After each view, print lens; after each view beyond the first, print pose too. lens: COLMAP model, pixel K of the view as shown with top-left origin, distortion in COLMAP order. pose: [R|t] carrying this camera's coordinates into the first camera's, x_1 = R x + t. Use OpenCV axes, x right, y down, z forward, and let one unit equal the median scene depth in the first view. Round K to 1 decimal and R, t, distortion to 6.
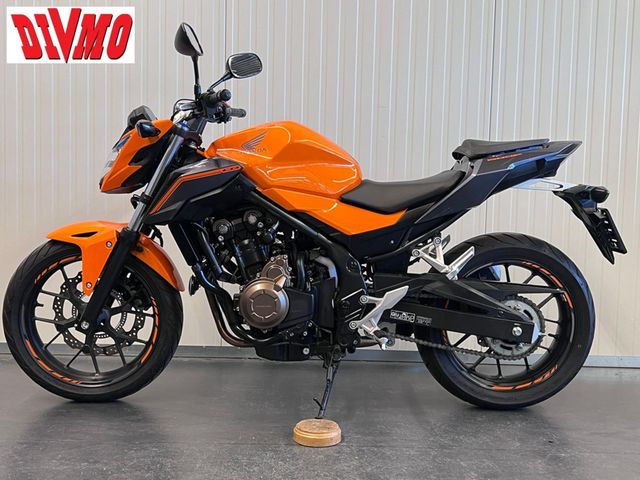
lens RADIAL K [[685.6, 0, 320.0], [0, 685.6, 240.0], [0, 0, 1]] dist [0.189210, -0.553079]
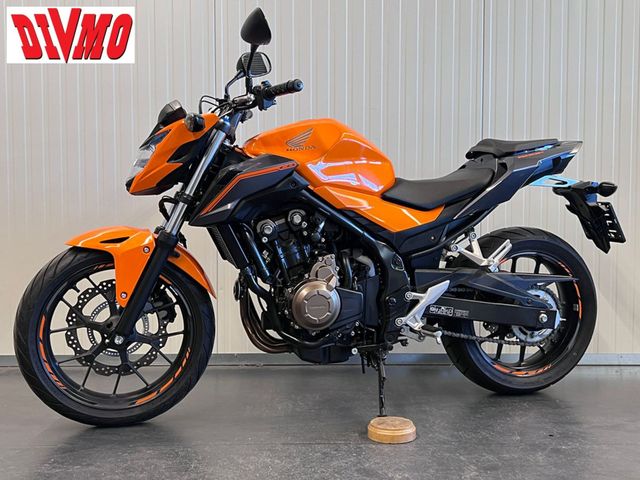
lens RADIAL K [[685.6, 0, 320.0], [0, 685.6, 240.0], [0, 0, 1]] dist [0.189210, -0.553079]
pose [[0.964452, -0.029653, 0.262591, -0.318192], [0.033822, 0.999363, -0.011370, 0.011514], [-0.262086, 0.019847, 0.964840, 0.055854]]
